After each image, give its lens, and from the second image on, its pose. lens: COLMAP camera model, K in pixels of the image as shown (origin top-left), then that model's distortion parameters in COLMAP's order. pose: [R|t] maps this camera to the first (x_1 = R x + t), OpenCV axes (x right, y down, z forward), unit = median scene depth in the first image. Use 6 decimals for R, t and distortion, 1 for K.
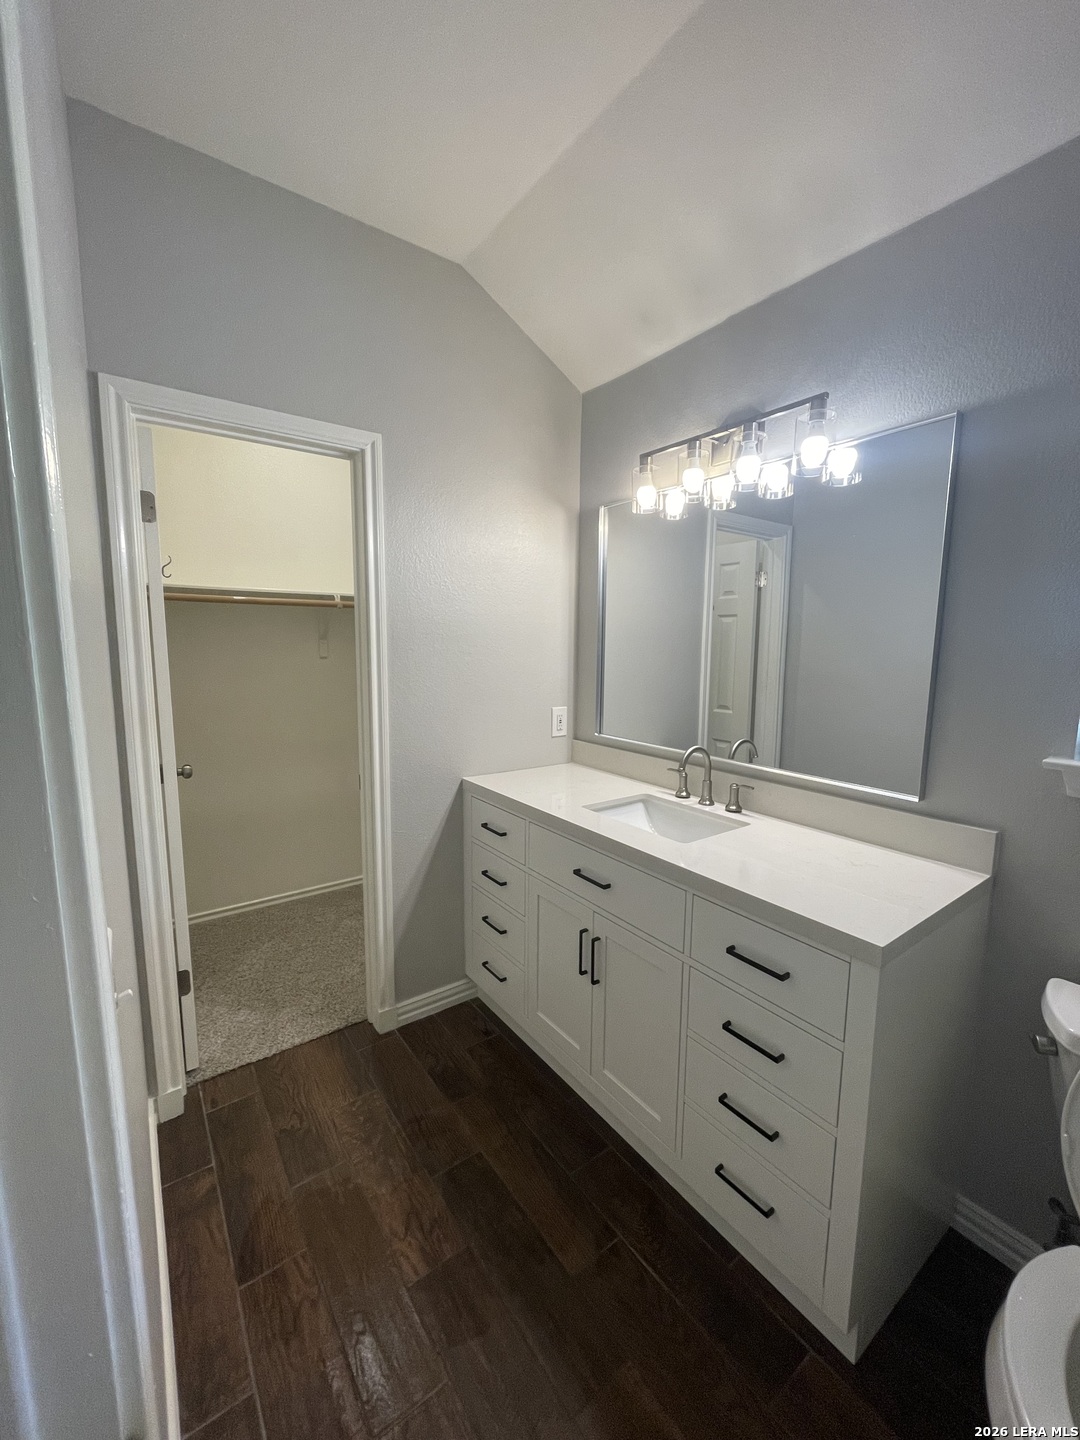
lens RADIAL K [[580.9, 0, 541.7], [0, 580.9, 716.5], [0, 0, 1]] dist [-0.001217, -0.001105]
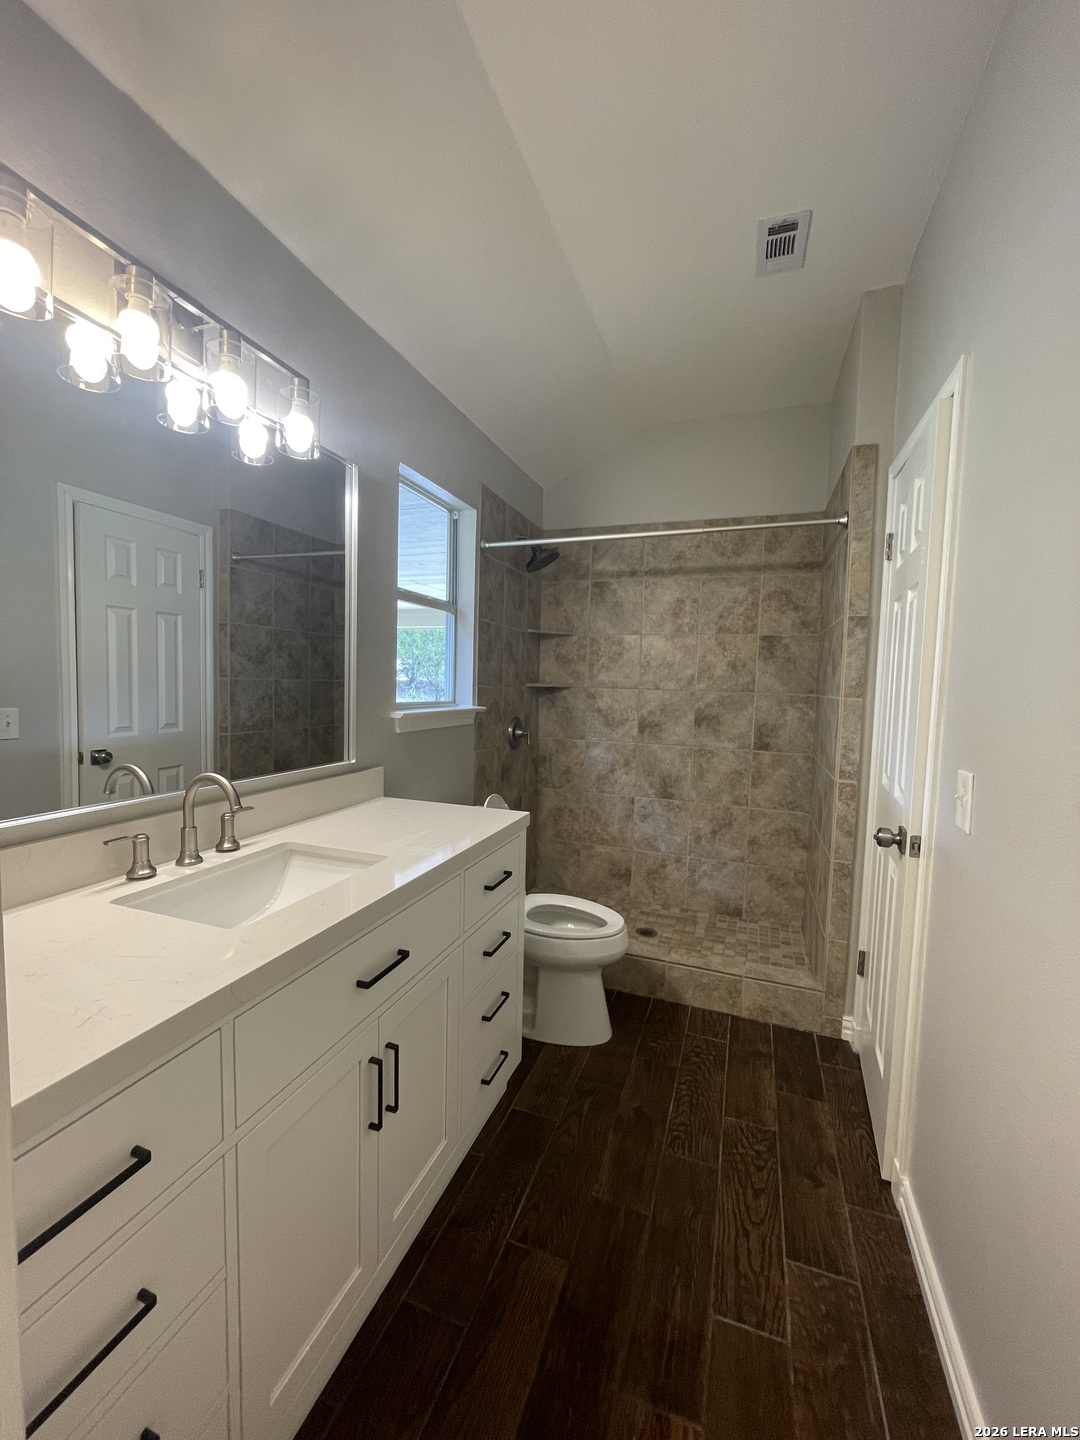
lens RADIAL K [[580.9, 0, 538.1], [0, 580.9, 726.2], [0, 0, 1]] dist [-0.001217, -0.001105]
pose [[-0.559527, -0.087705, 0.824158, -0.488482], [0.070370, 0.985767, 0.152678, -0.077044], [-0.825819, 0.143424, -0.545392, 1.073971]]
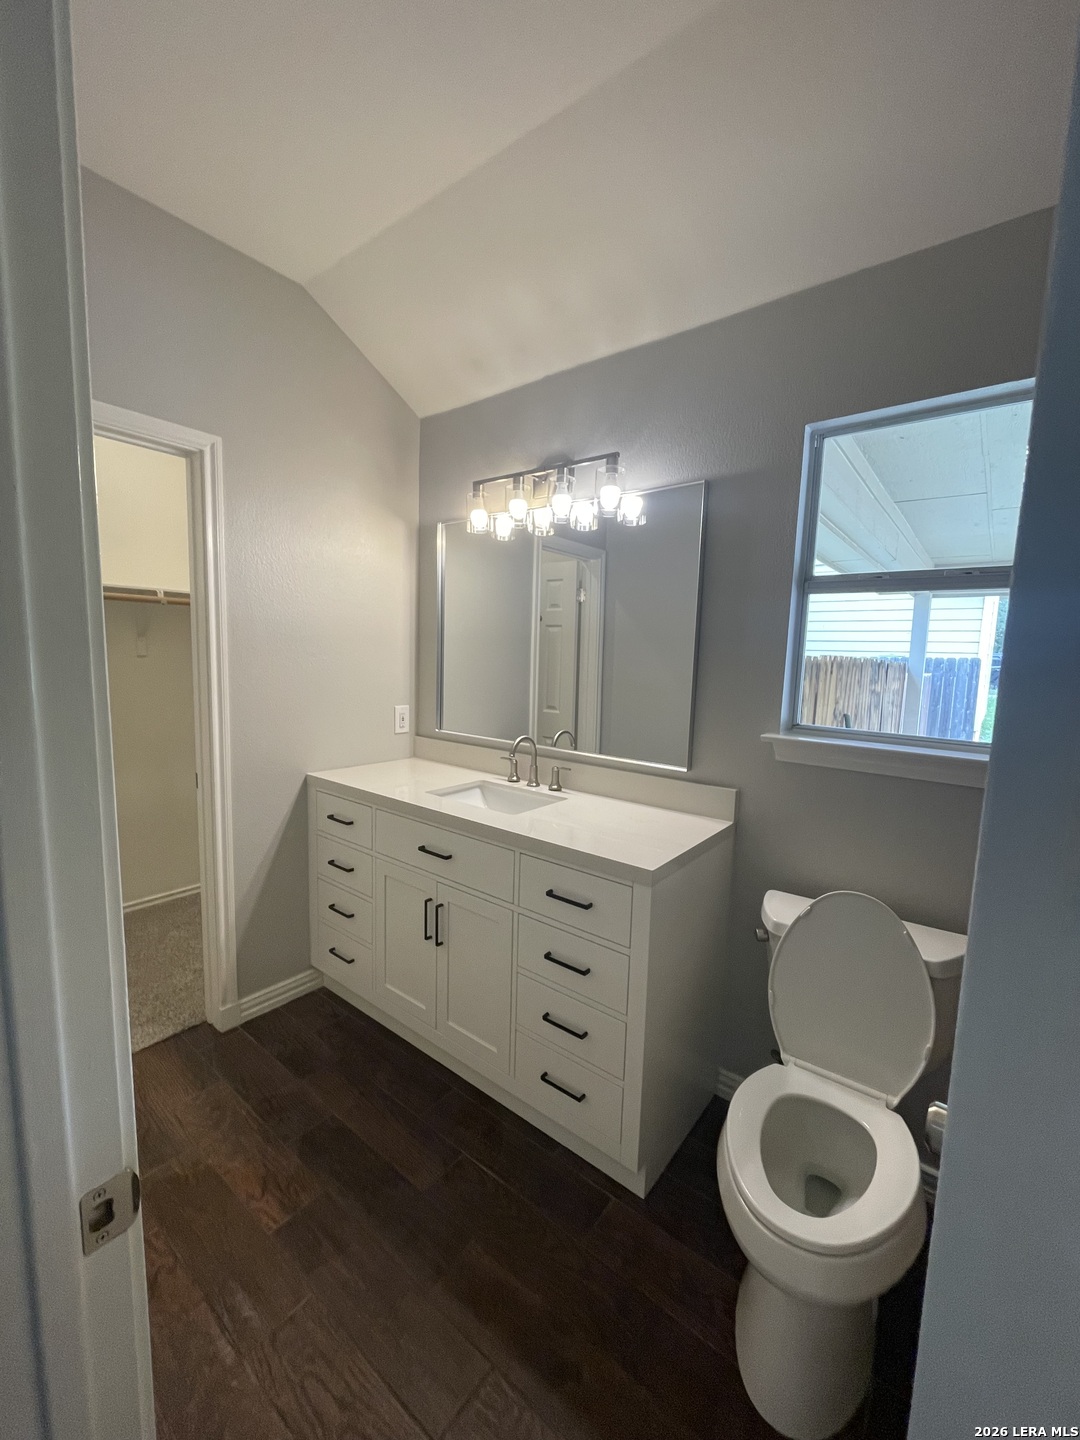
lens RADIAL K [[580.9, 0, 545.8], [0, 580.9, 716.7], [0, 0, 1]] dist [-0.001217, -0.001105]
pose [[0.960422, -0.010496, 0.278353, -0.017364], [0.013697, 0.999860, -0.009560, 0.024845], [-0.278214, 0.012994, 0.960431, -0.139610]]
